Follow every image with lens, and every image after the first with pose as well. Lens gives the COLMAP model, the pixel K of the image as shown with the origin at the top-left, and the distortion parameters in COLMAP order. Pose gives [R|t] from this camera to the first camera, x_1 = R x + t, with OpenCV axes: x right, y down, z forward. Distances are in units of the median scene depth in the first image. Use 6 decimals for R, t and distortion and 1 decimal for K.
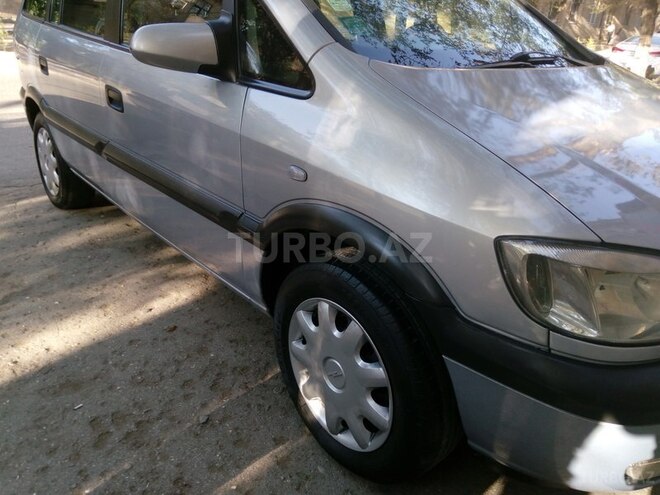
lens RADIAL K [[518.5, 0, 332.6], [0, 518.5, 244.8], [0, 0, 1]] dist [0.096873, -0.155123]
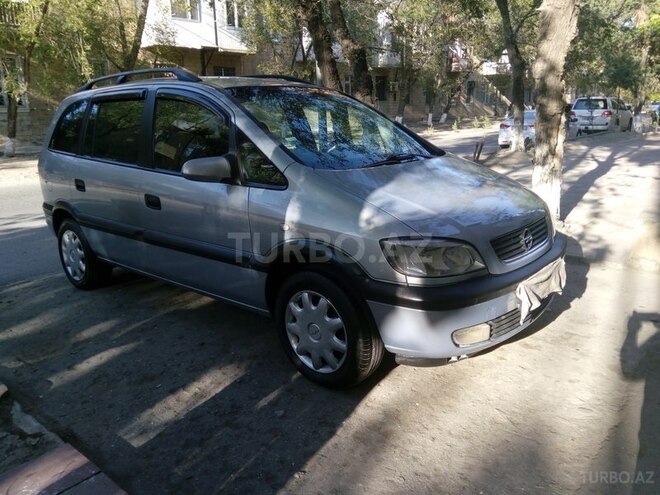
lens RADIAL K [[518.5, 0, 332.6], [0, 518.5, 244.8], [0, 0, 1]] dist [0.096873, -0.155123]
pose [[0.987236, -0.106802, 0.118149, -0.107218], [0.124032, 0.980924, -0.149681, 0.207016], [-0.099909, 0.162425, 0.981650, -0.792935]]
